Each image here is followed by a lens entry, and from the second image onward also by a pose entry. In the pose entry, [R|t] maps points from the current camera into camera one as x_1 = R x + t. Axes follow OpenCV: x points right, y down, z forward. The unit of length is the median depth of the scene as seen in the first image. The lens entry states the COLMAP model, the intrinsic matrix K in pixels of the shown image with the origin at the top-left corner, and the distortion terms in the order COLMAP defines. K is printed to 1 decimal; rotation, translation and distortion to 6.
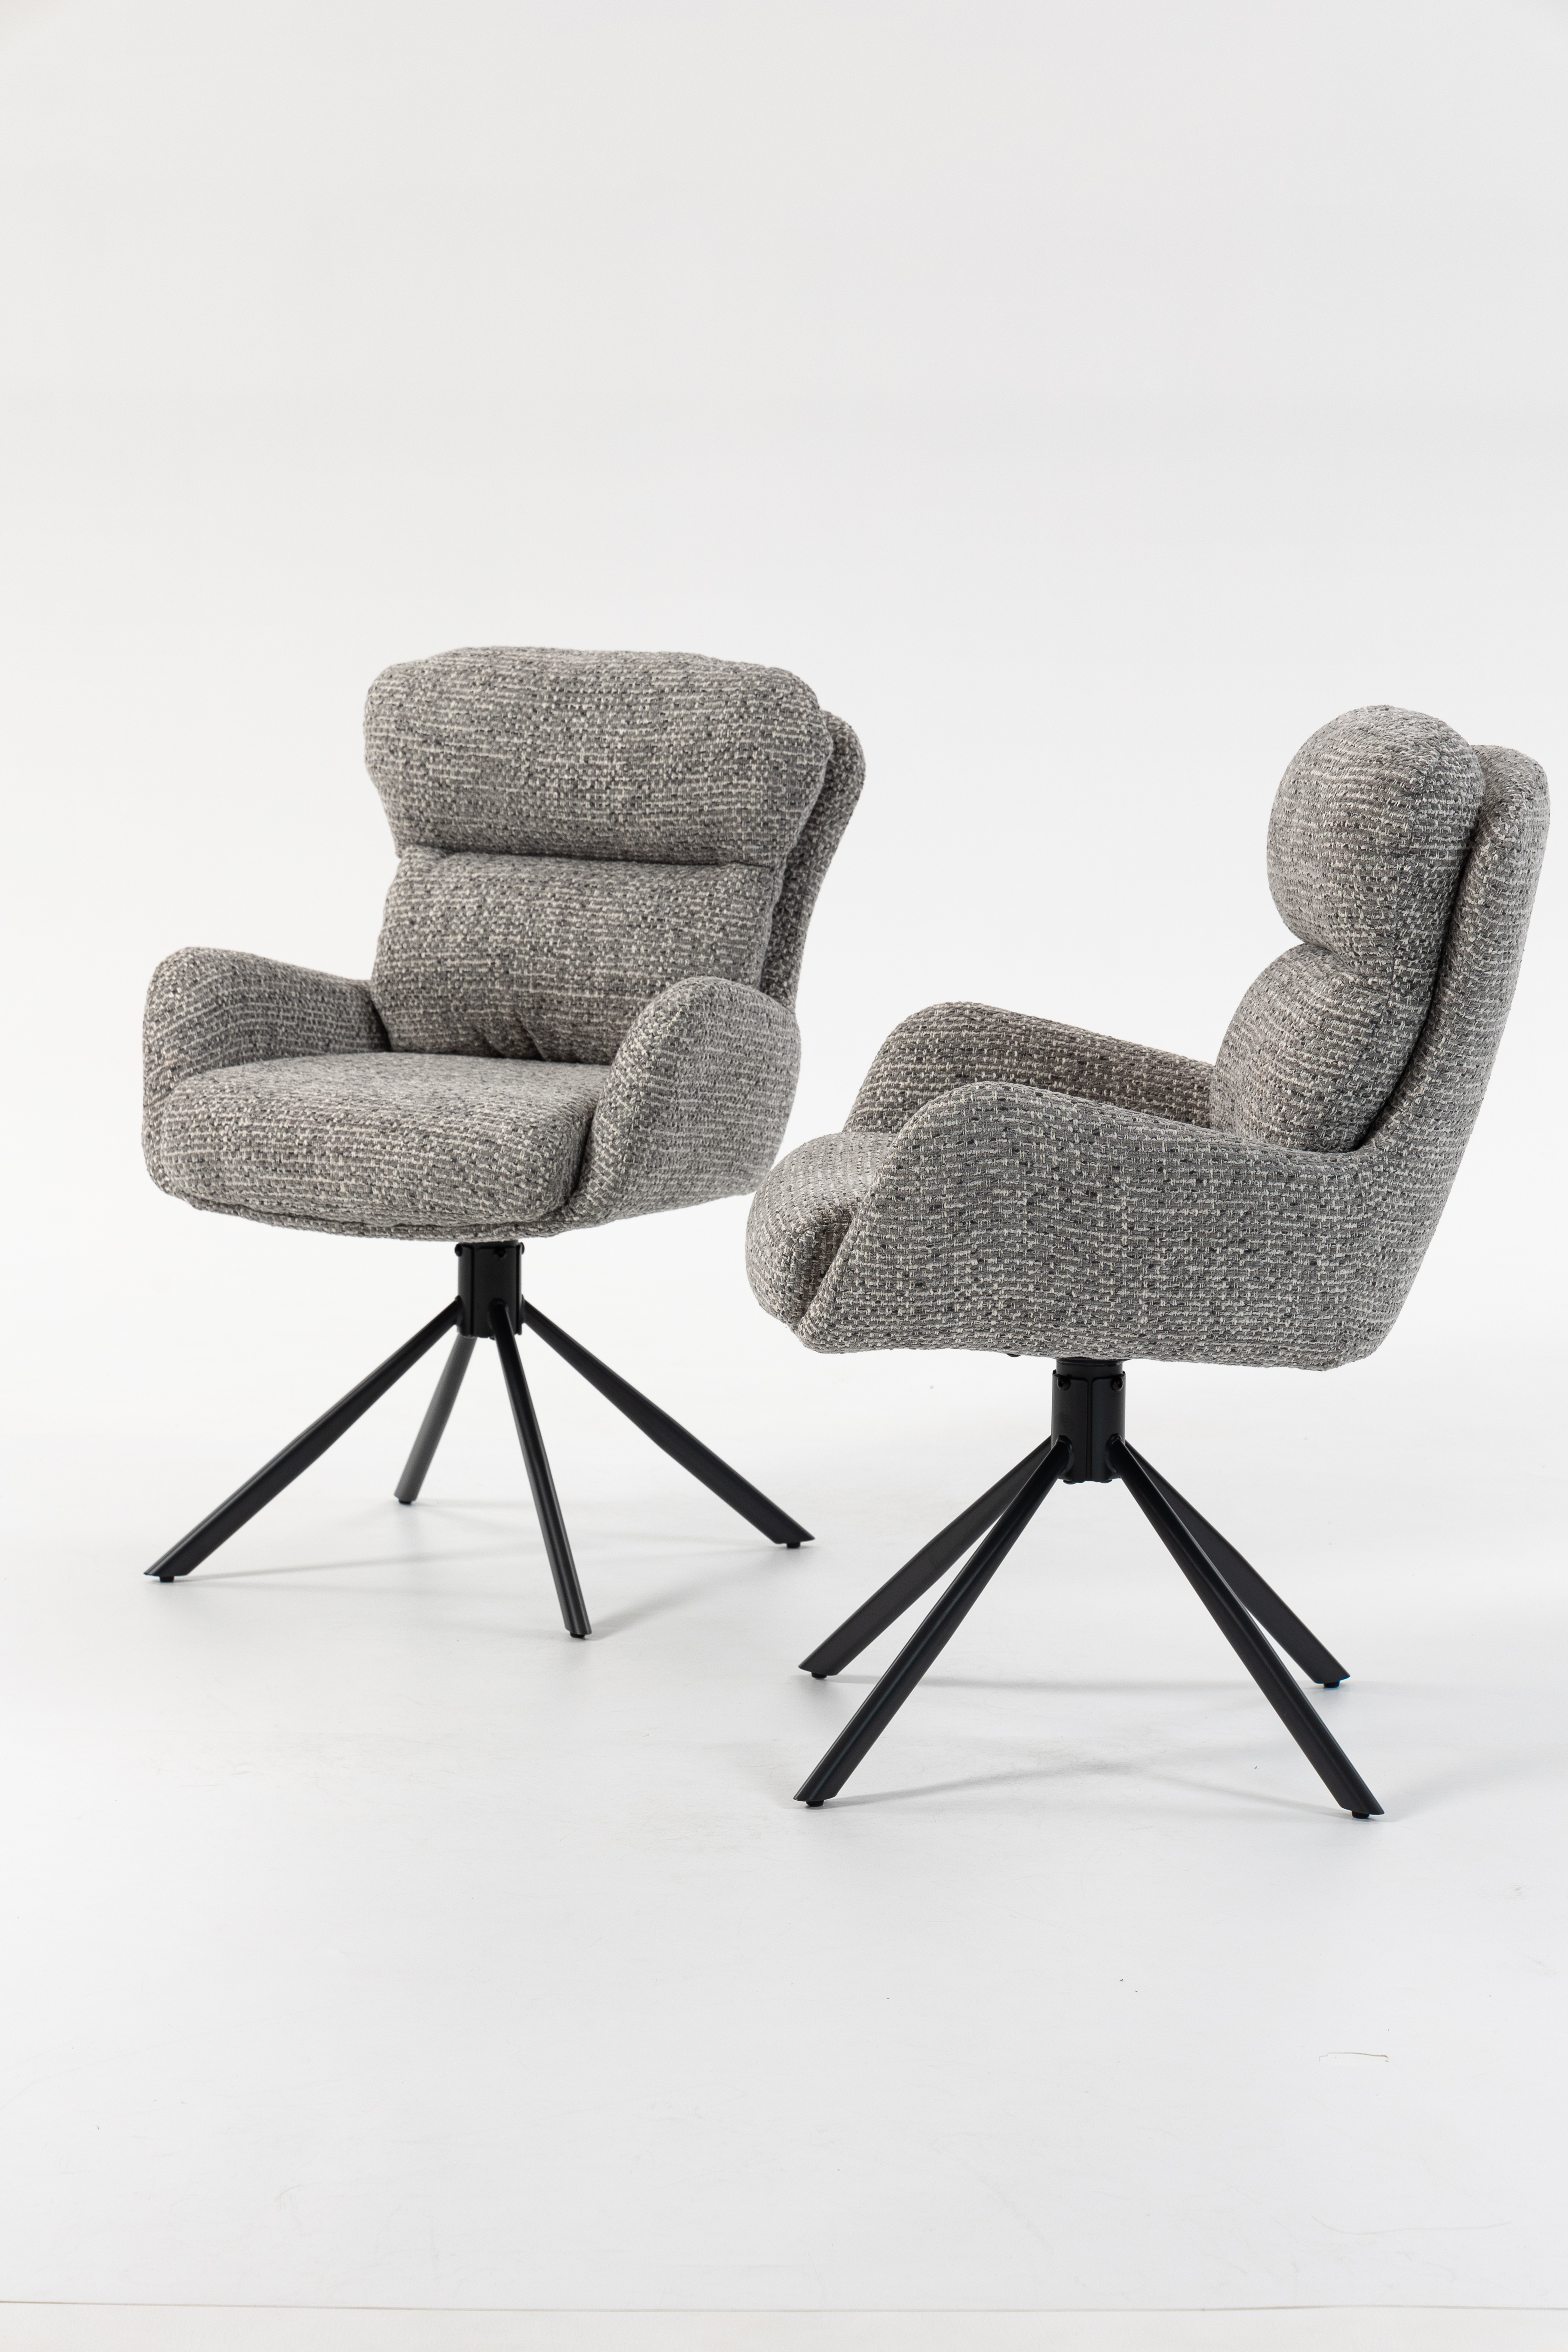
lens RADIAL K [[5256.1, 0, 784.0], [0, 5256.1, 1176.0], [0, 0, 1]] dist [-0.269248, 0.149870]
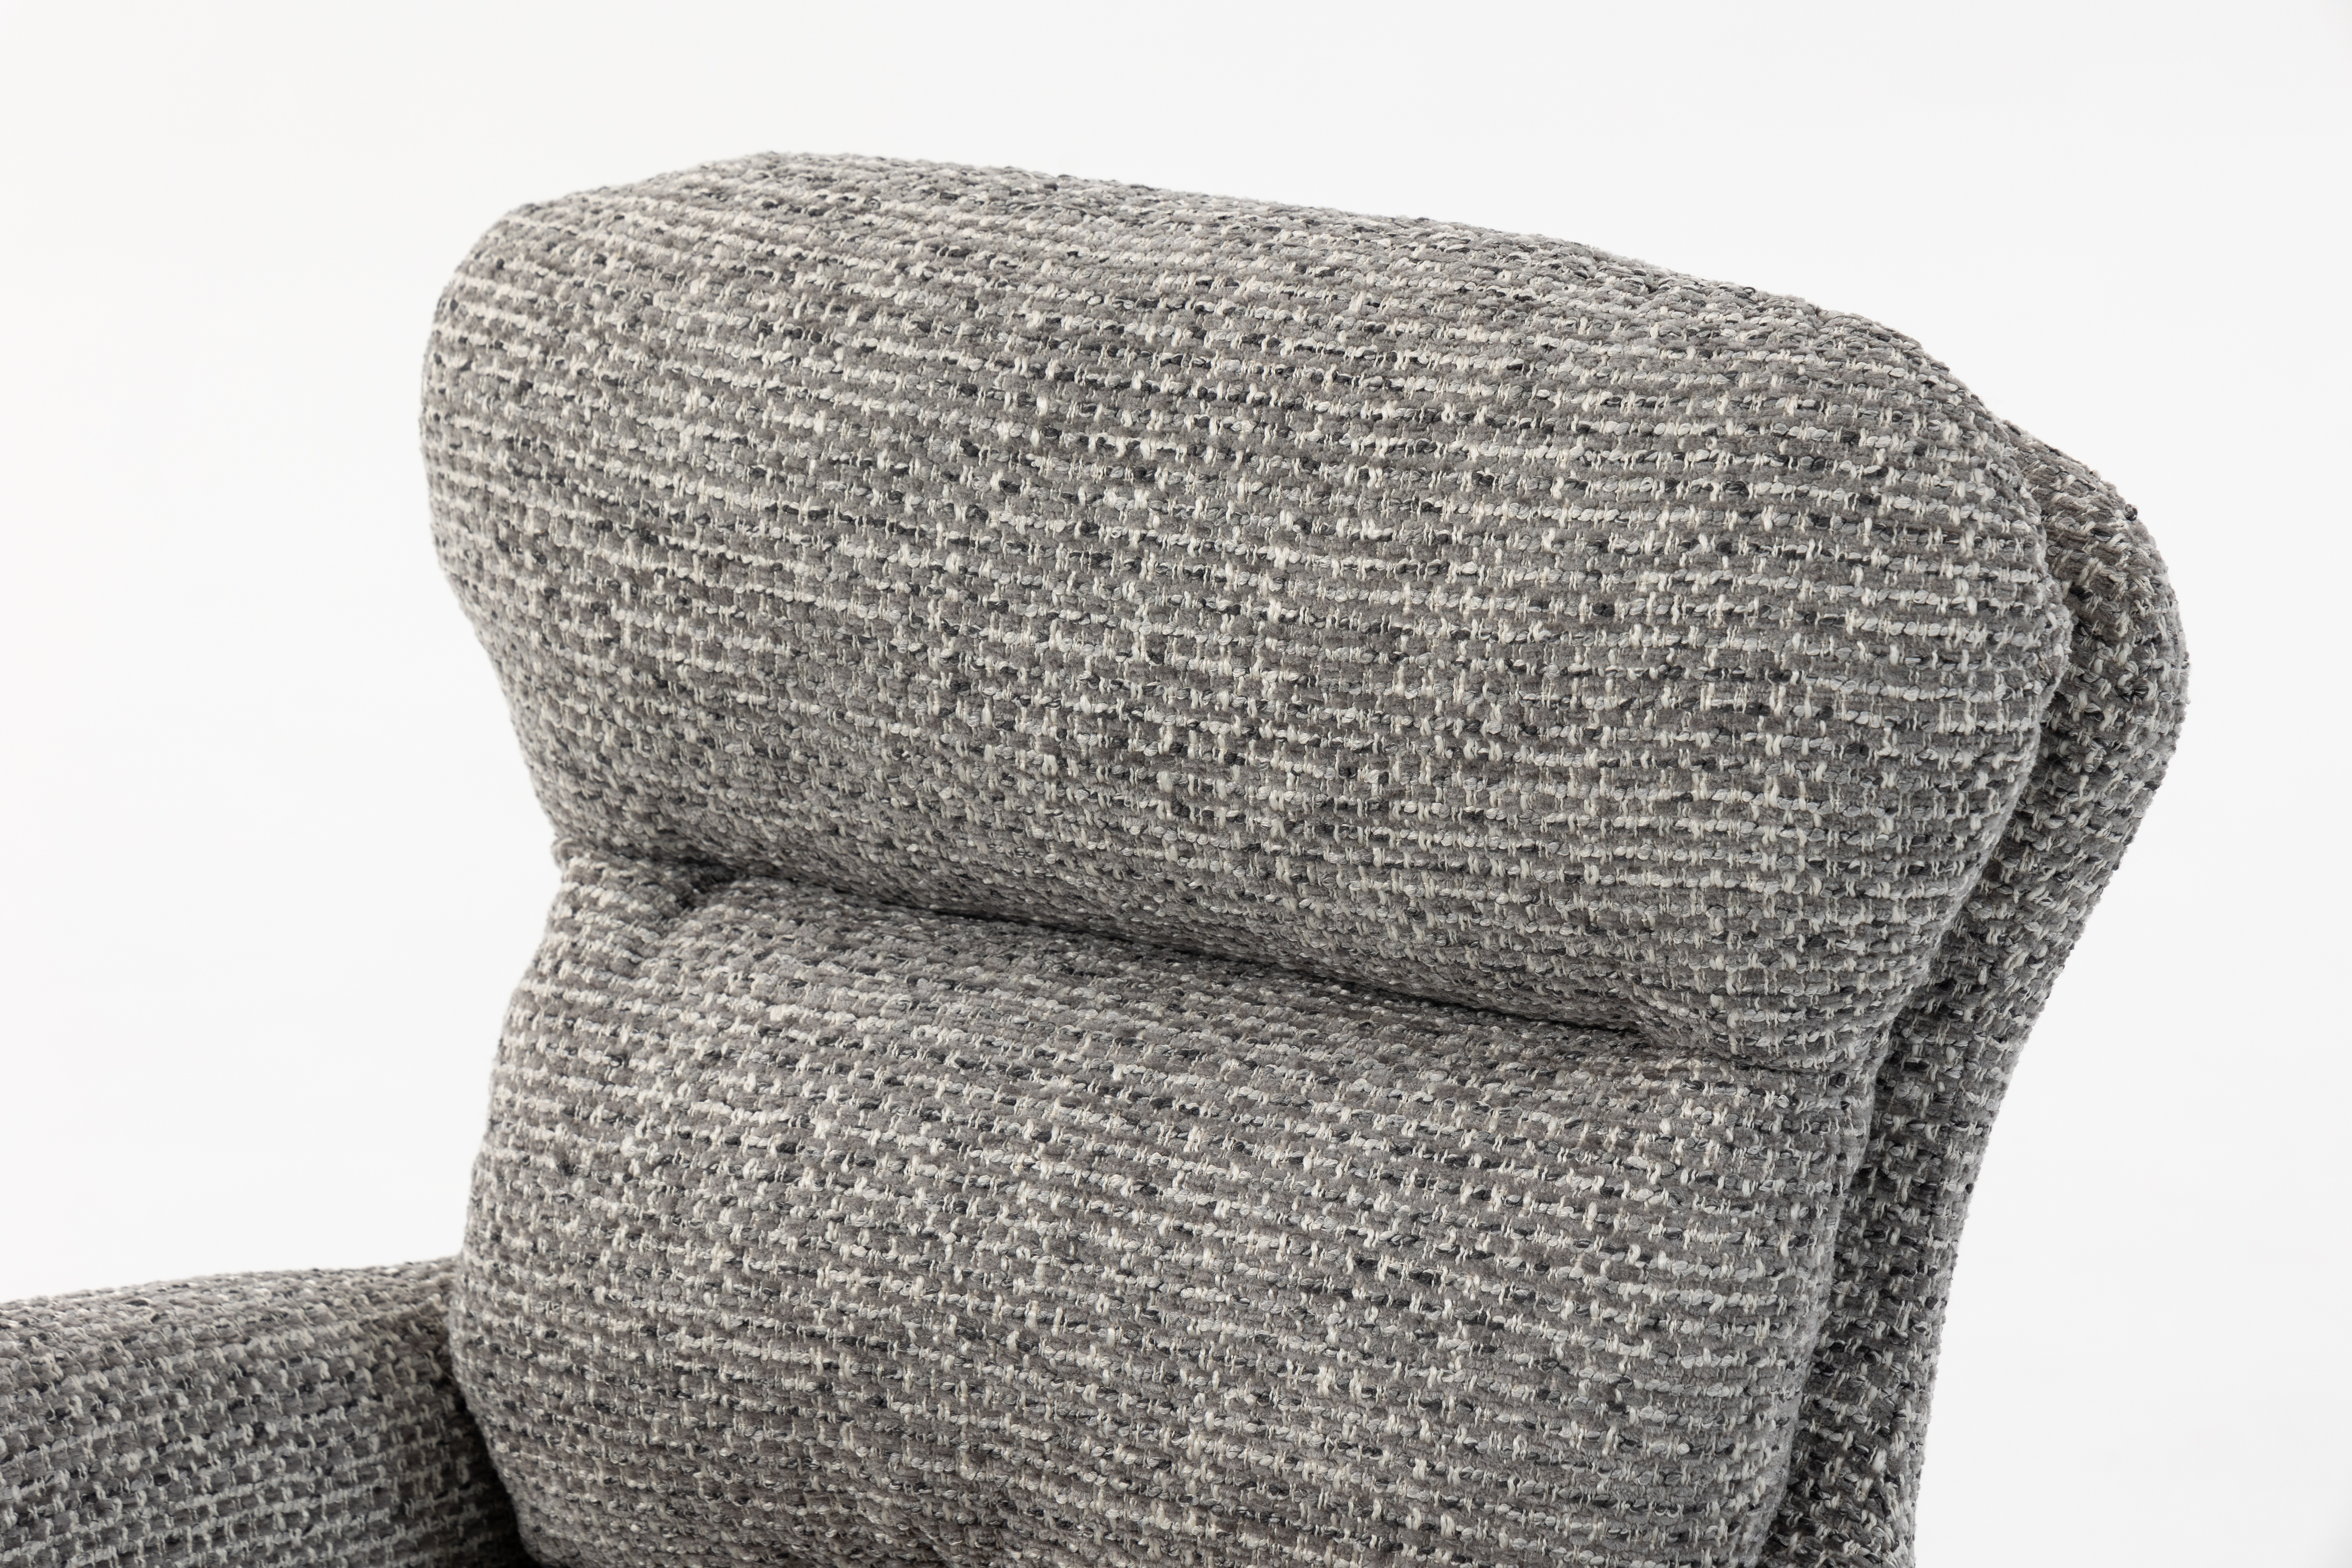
lens RADIAL K [[6545.9, 0, 1176.0], [0, 6545.9, 784.0], [0, 0, 1]] dist [-0.177152, 0.219273]
pose [[0.995656, 0.007234, -0.092822, -0.005050], [0.005103, 0.991238, 0.131993, -0.117473], [0.092963, -0.131893, 0.986895, 0.664149]]
